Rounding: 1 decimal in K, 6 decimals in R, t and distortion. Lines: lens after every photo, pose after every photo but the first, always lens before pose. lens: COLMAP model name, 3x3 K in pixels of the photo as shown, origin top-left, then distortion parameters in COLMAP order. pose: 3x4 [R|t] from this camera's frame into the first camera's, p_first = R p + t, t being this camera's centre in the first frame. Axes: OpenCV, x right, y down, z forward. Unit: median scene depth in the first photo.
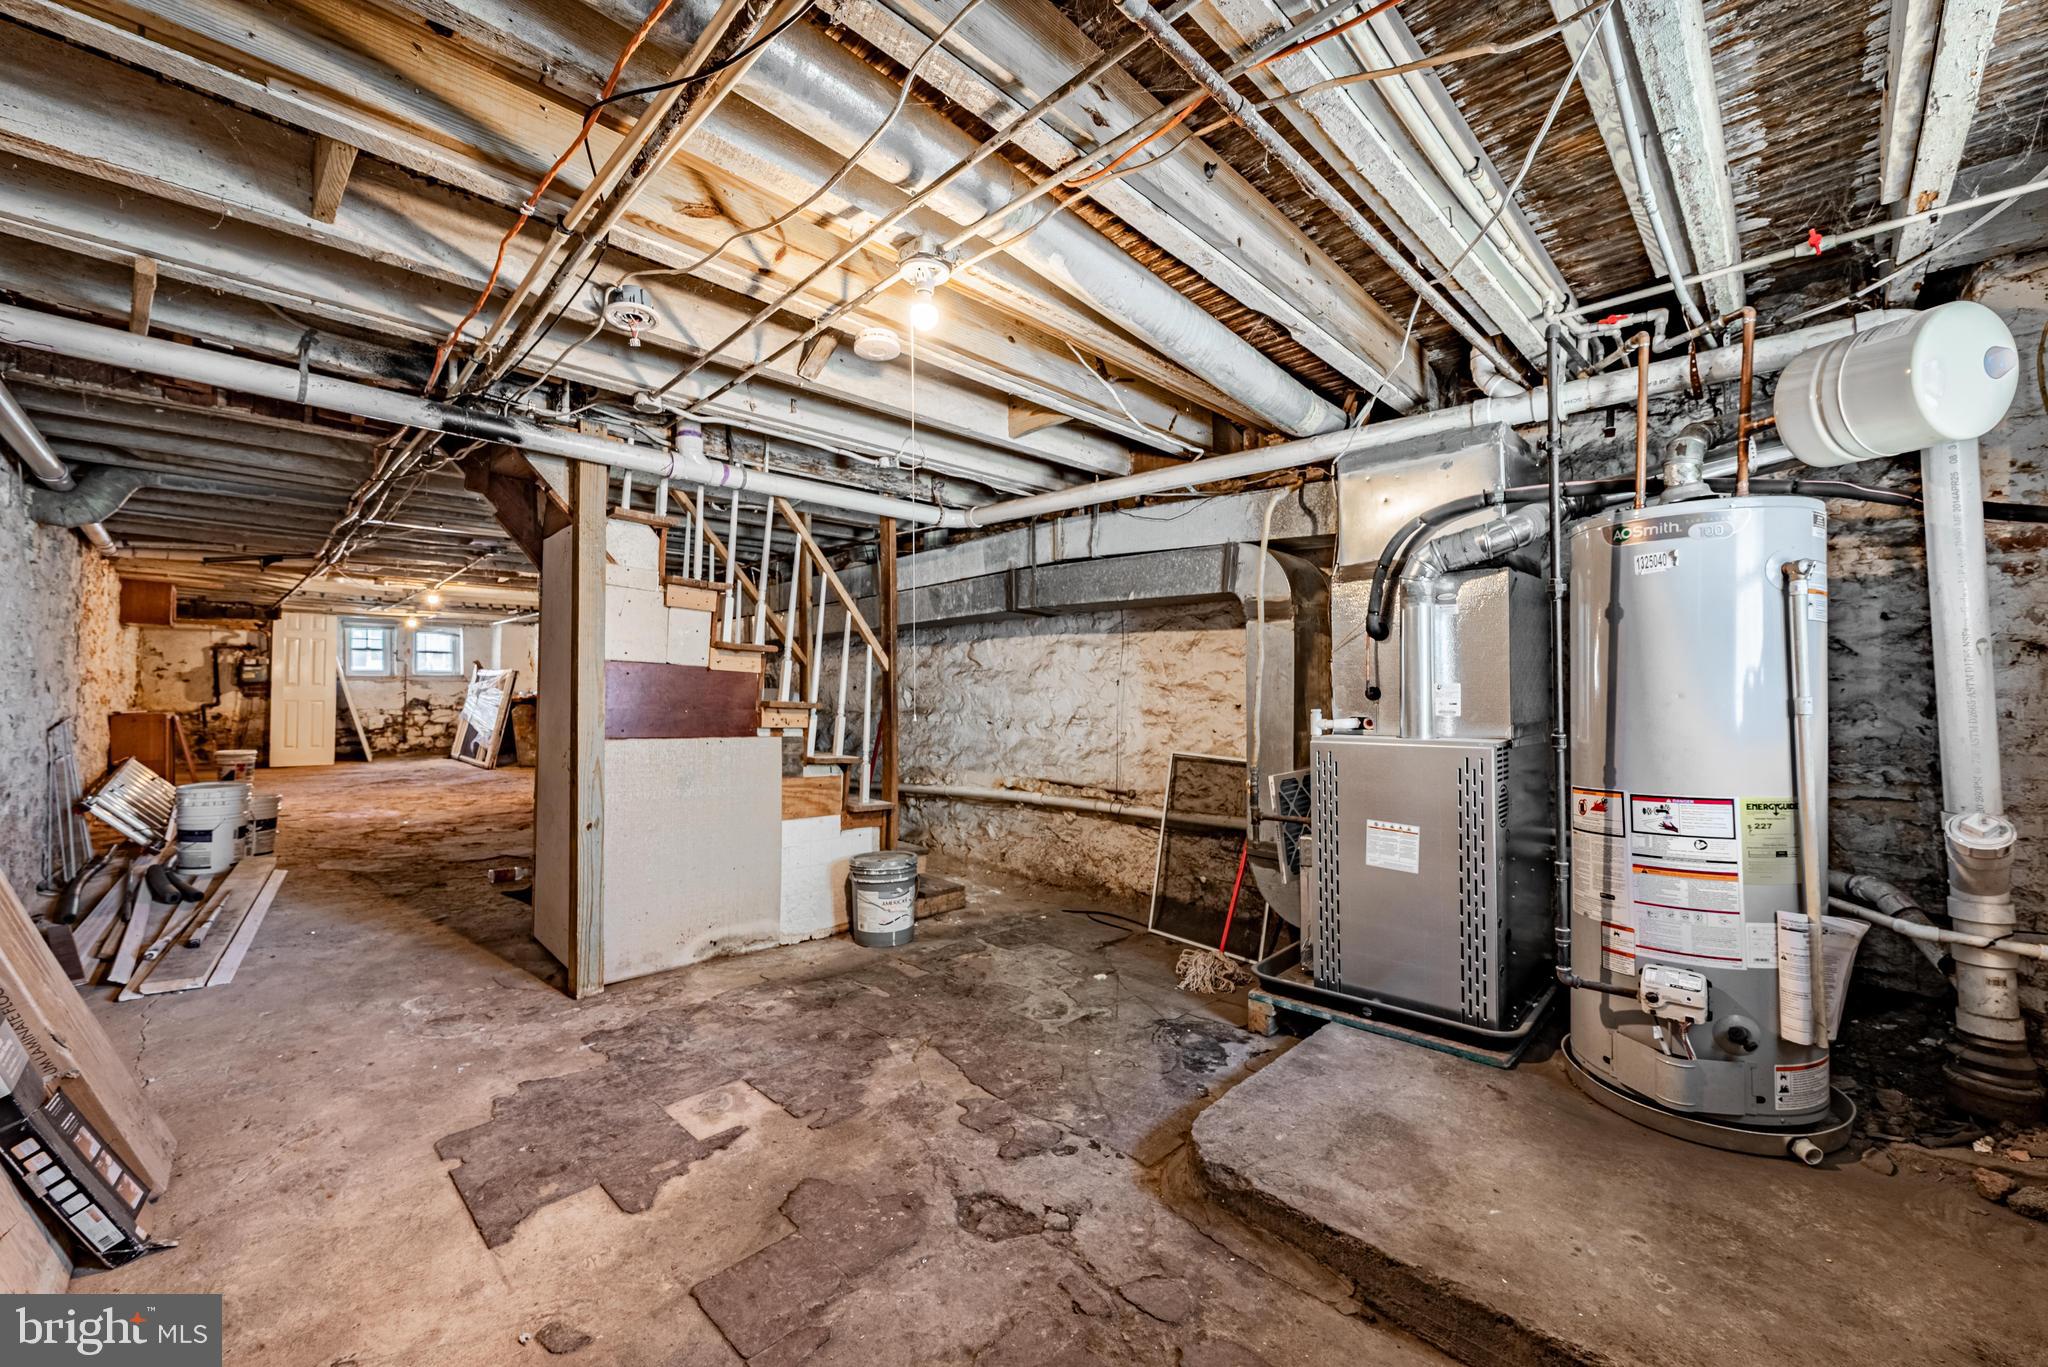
lens RADIAL K [[803.3, 0, 1022.0], [0, 803.3, 682.9], [0, 0, 1]] dist [0.010740, -0.005866]
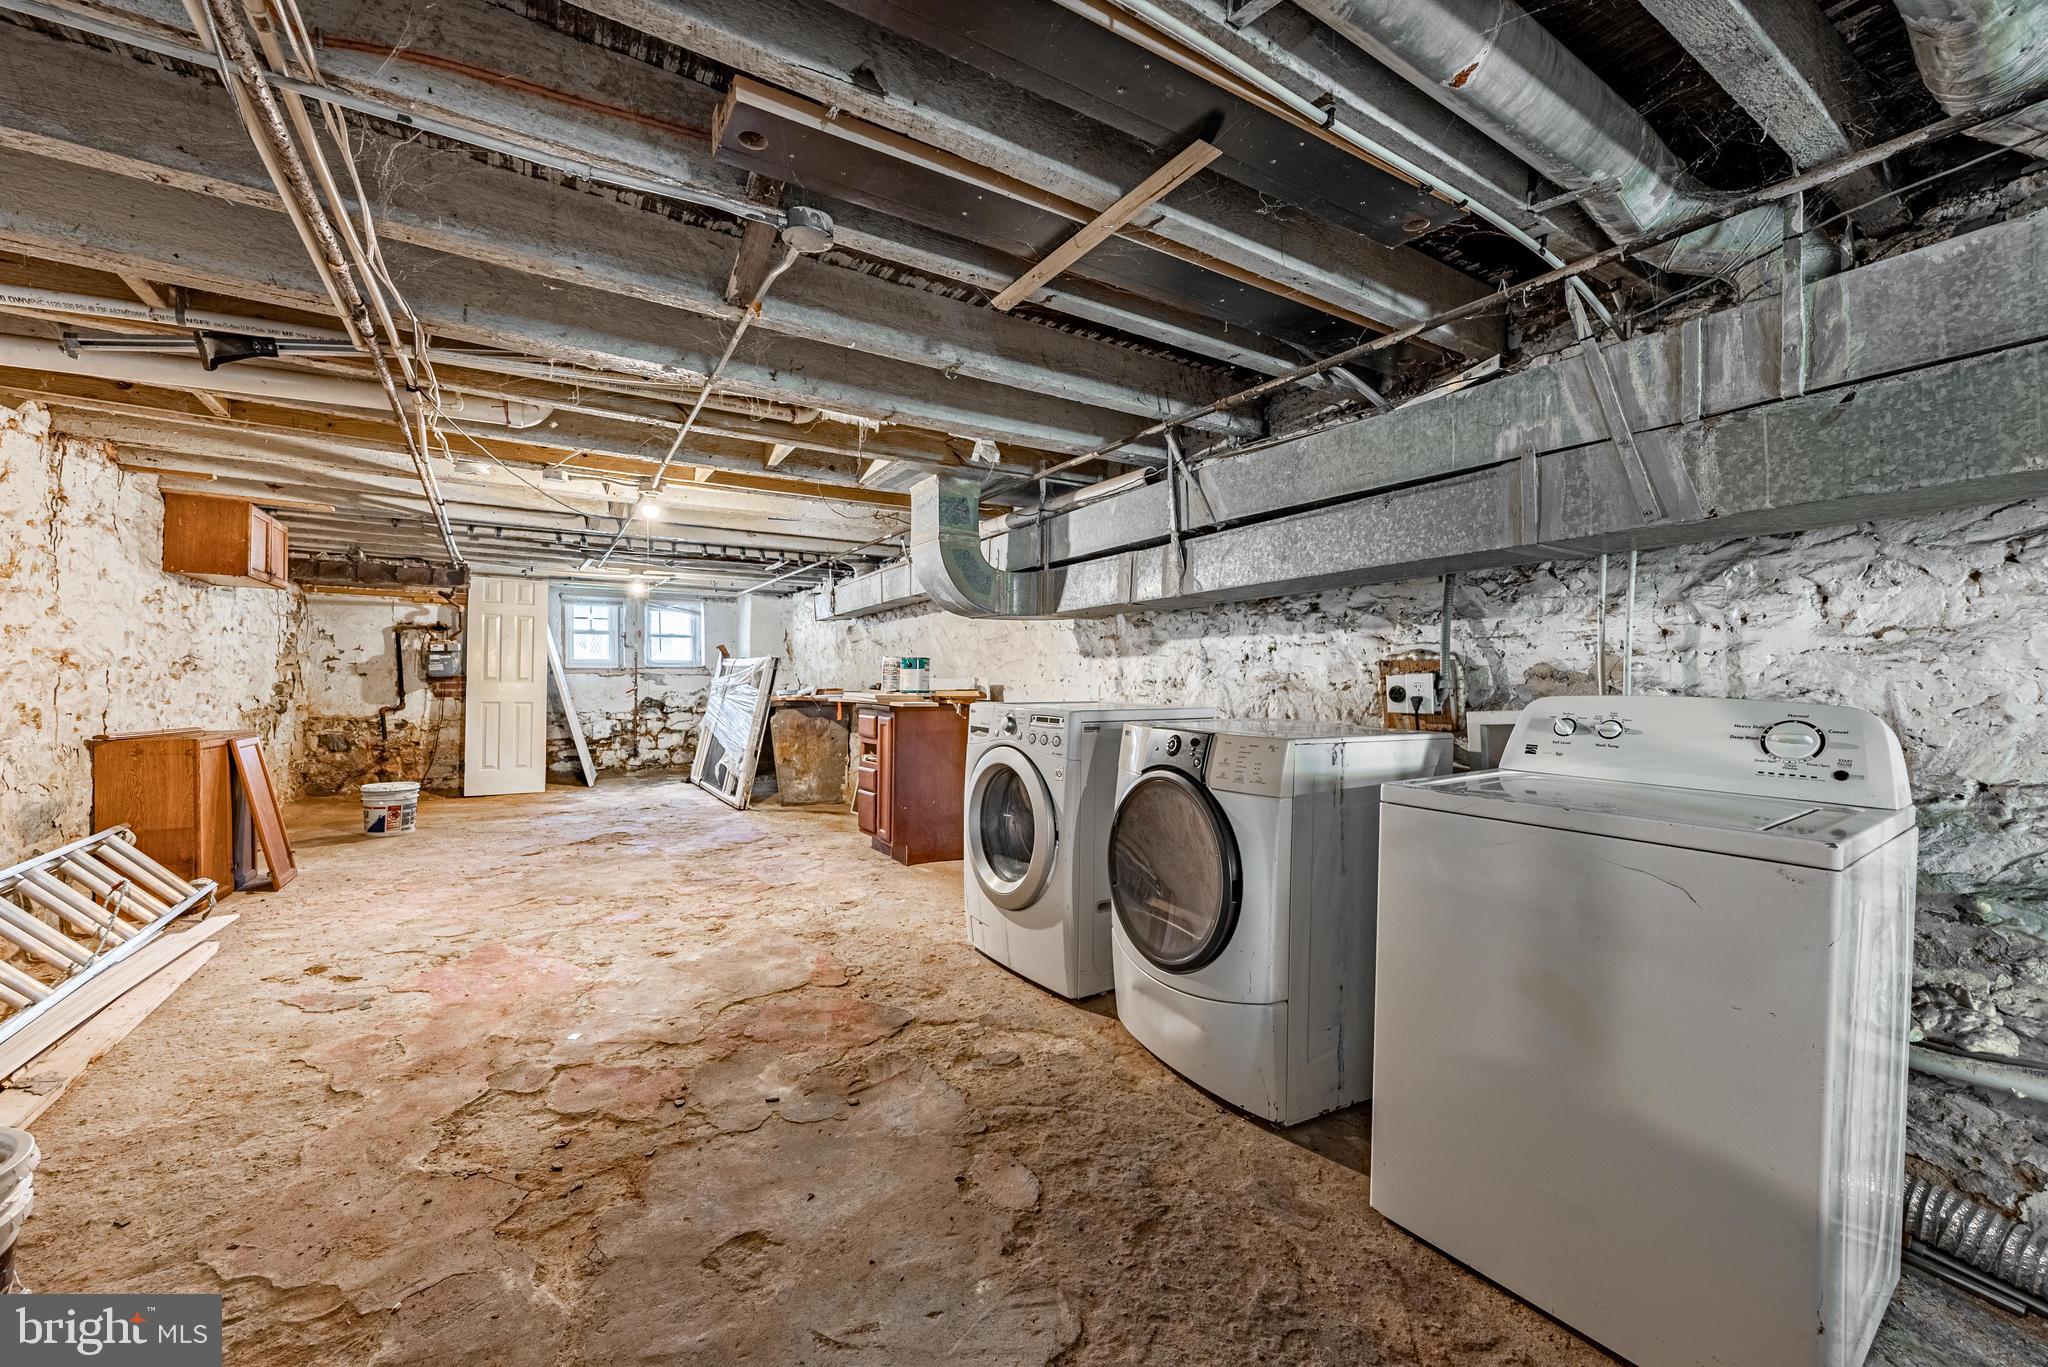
lens RADIAL K [[803.3, 0, 1027.0], [0, 803.3, 683.2], [0, 0, 1]] dist [0.010740, -0.005866]
pose [[0.974648, -0.000432, -0.223742, -0.278770], [0.002858, 0.999941, 0.010517, -0.000830], [0.223724, -0.010890, 0.974592, 0.402703]]
